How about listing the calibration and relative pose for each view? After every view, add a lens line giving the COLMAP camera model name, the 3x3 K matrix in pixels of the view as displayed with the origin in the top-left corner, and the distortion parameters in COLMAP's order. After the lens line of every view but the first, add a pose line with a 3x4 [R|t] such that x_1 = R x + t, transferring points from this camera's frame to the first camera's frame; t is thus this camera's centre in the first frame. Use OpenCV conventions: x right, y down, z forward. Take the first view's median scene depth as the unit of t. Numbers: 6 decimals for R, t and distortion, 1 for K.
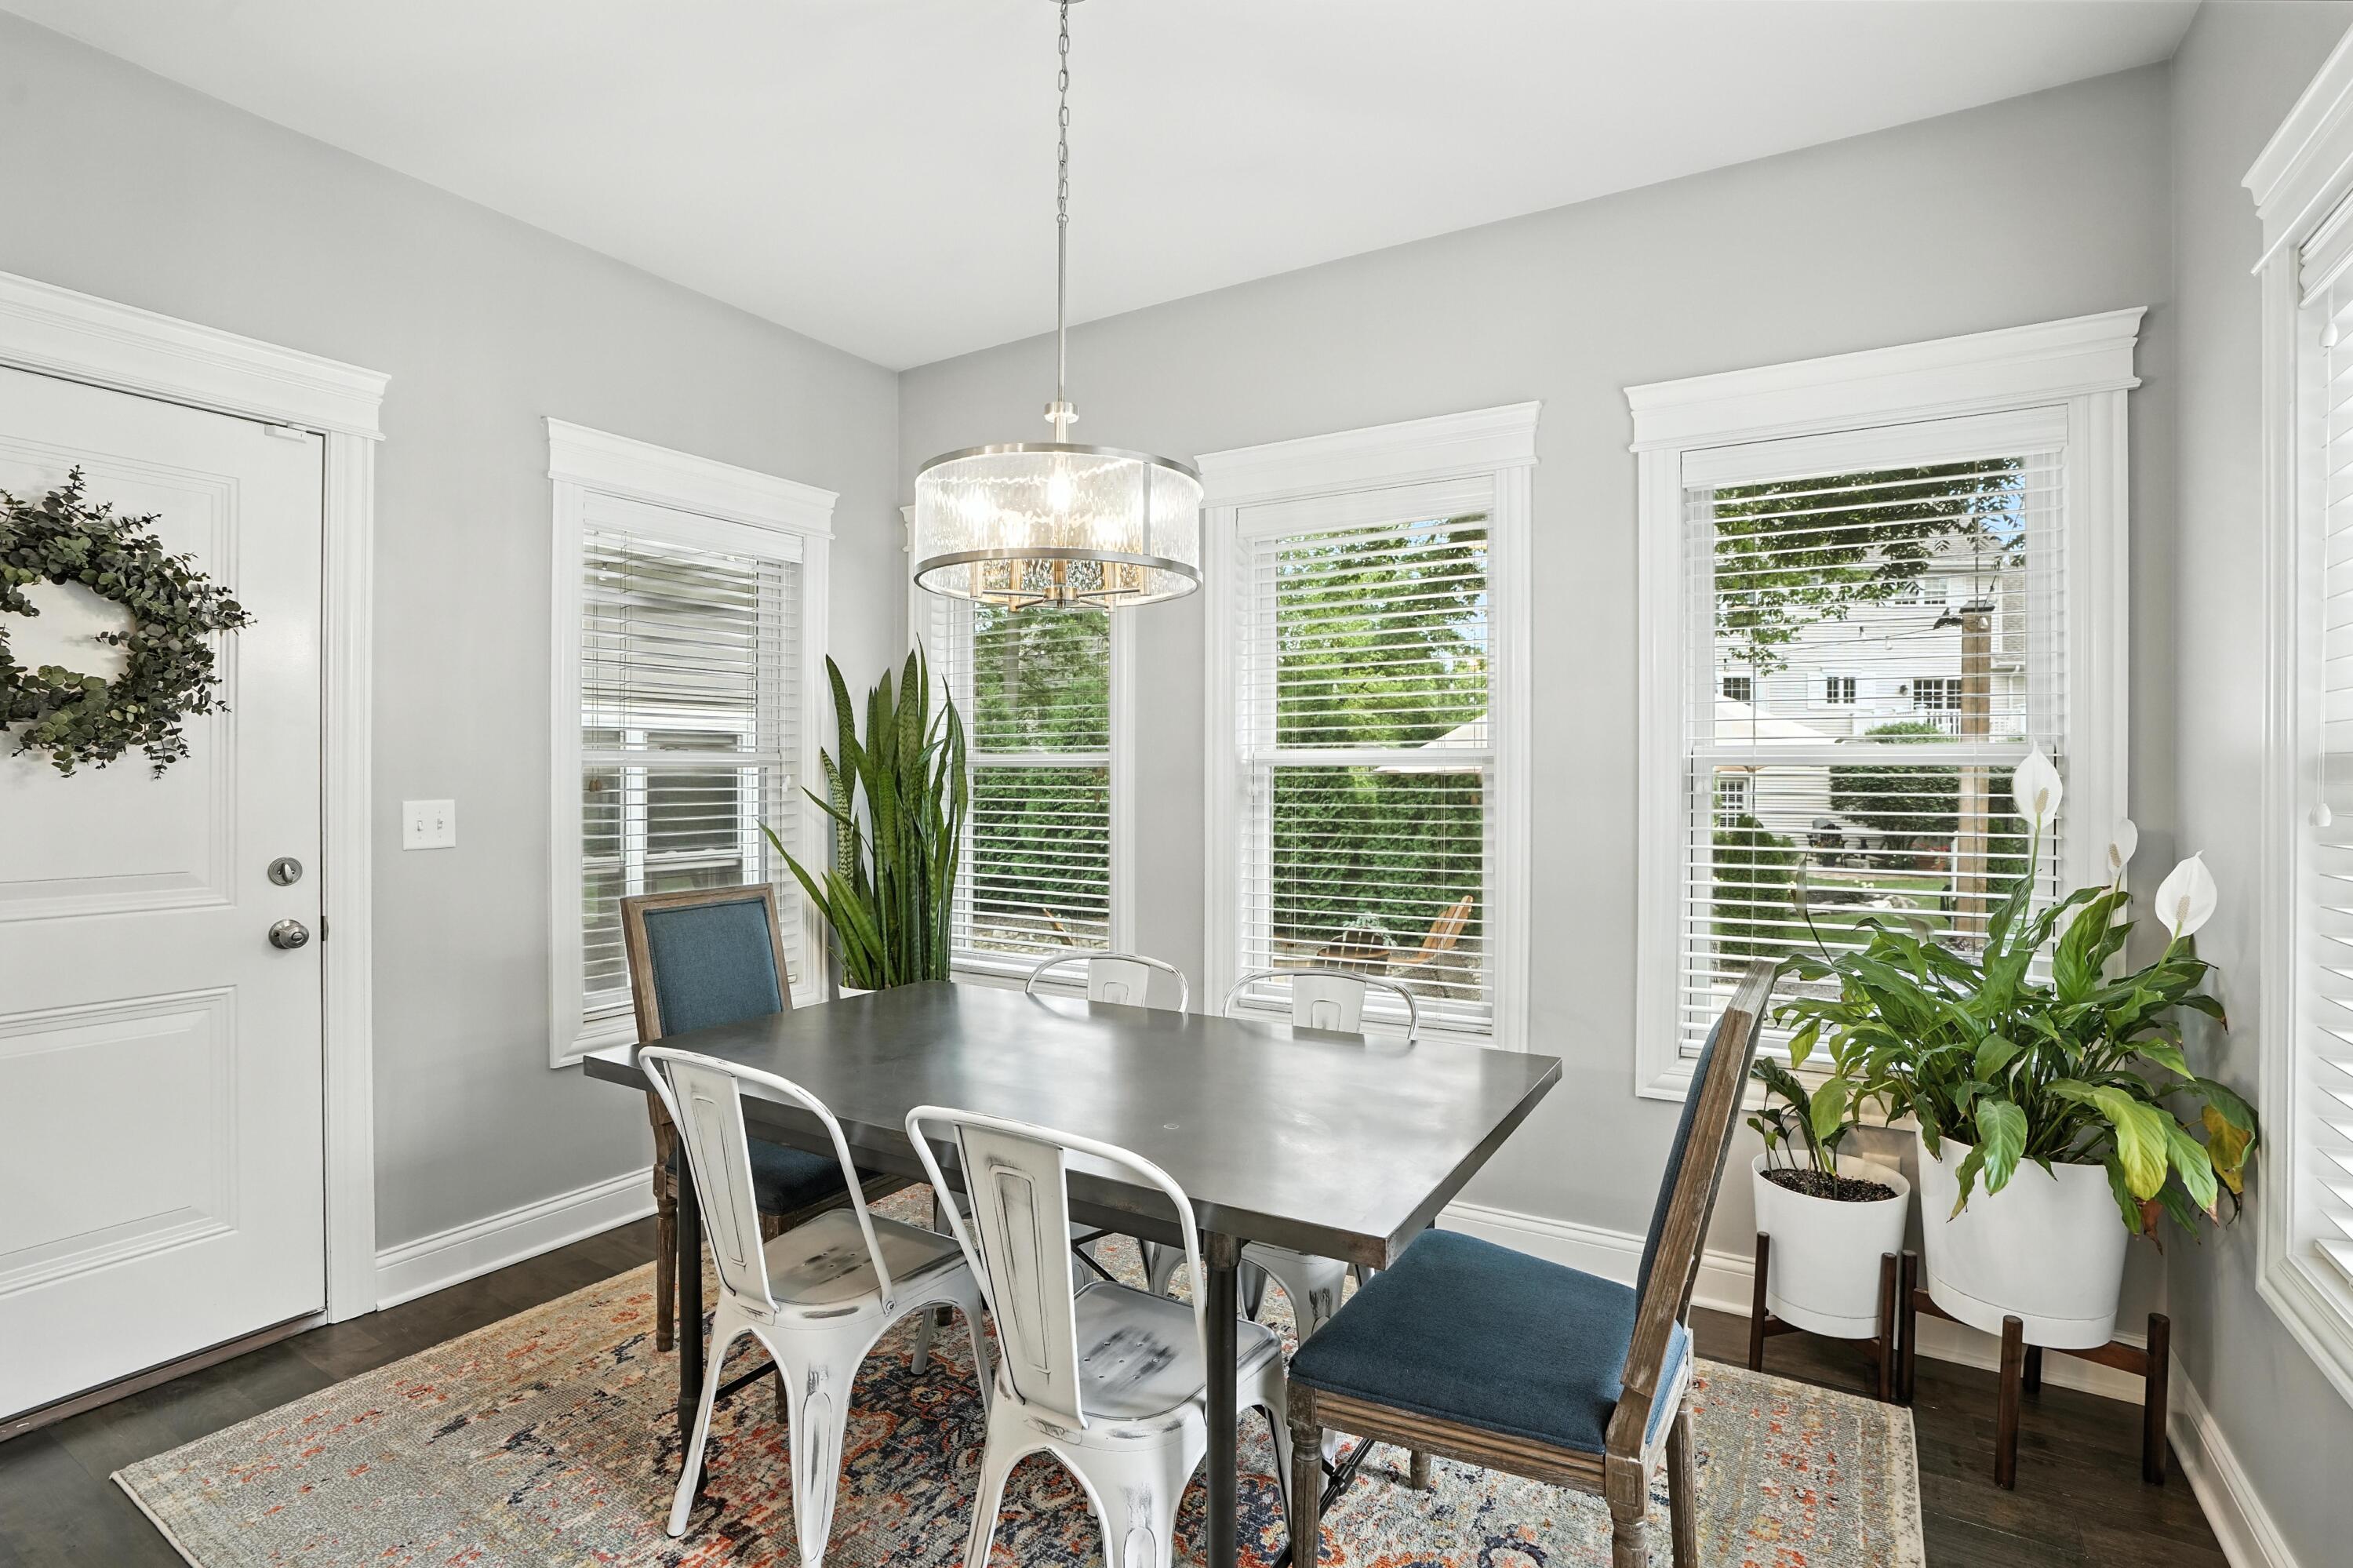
lens RADIAL K [[1147.4, 0, 1162.4], [0, 1147.4, 779.8], [0, 0, 1]] dist [0.001525, 0.000145]
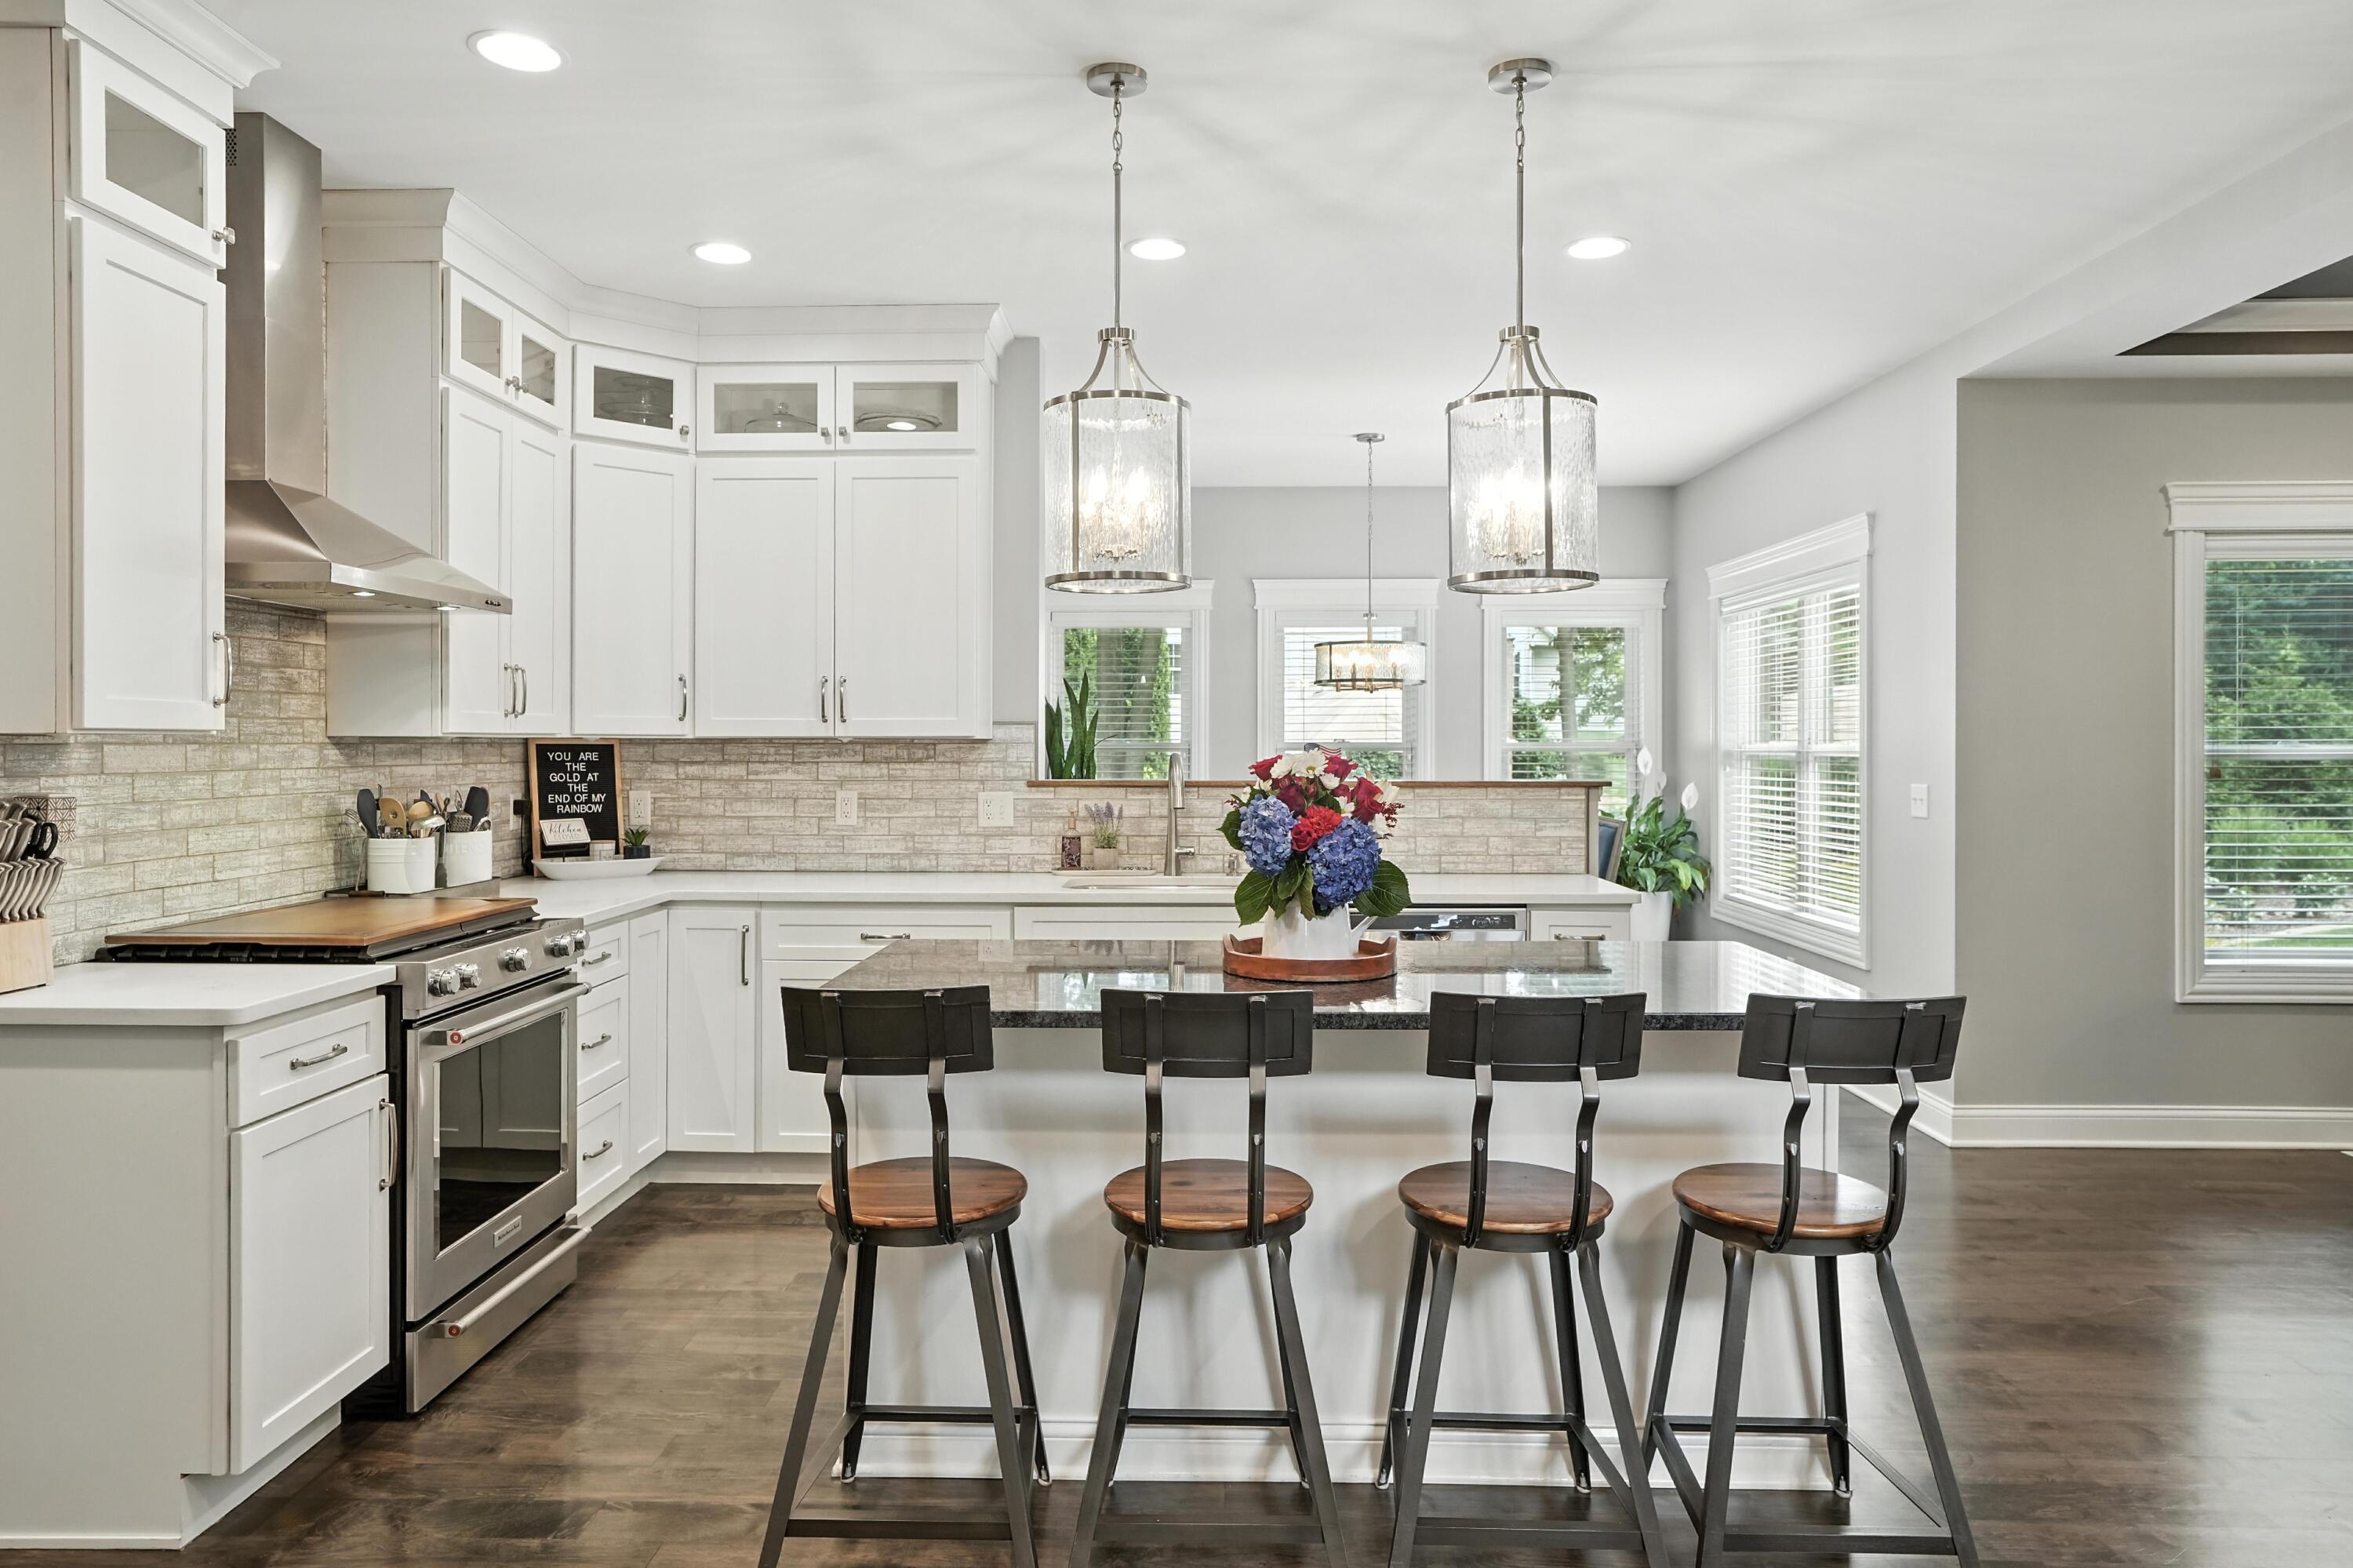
lens RADIAL K [[1442.3, 0, 1185.9], [0, 1442.3, 766.8], [0, 0, 1]] dist [-0.018352, 0.000168]
pose [[0.872858, -0.010480, 0.487861, -1.700838], [0.005576, 0.999918, 0.011502, -0.020228], [-0.487942, -0.007319, 0.872846, -1.332651]]
